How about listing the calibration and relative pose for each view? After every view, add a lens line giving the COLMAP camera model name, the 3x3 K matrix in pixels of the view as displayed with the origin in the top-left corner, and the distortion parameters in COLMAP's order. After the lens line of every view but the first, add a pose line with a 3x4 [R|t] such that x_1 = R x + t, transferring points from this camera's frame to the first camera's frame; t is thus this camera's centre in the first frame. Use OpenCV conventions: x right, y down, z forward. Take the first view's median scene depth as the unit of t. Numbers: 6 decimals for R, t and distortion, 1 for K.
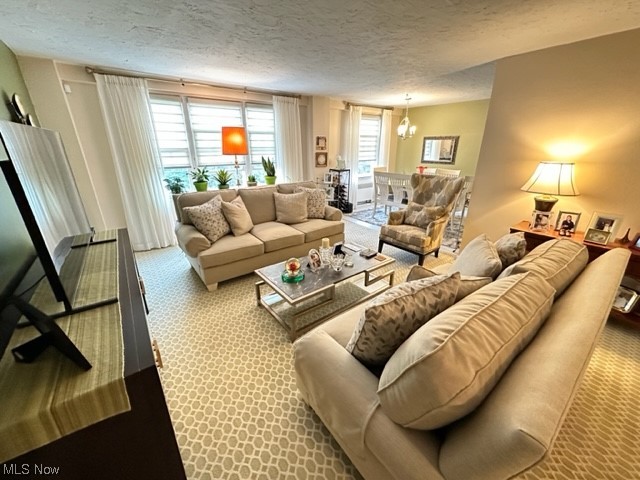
lens RADIAL K [[255.7, 0, 318.9], [0, 255.7, 241.4], [0, 0, 1]] dist [-0.000584, 0.000051]
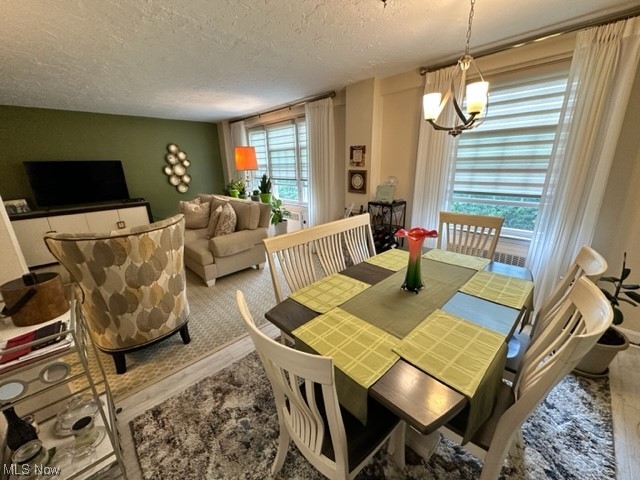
lens RADIAL K [[255.7, 0, 320.0], [0, 255.7, 239.8], [0, 0, 1]] dist [-0.000584, 0.000051]
pose [[0.123967, 0.280444, -0.951832, 0.654283], [-0.333193, 0.915302, 0.226286, -0.308809], [0.934674, 0.289092, 0.206909, 0.849232]]
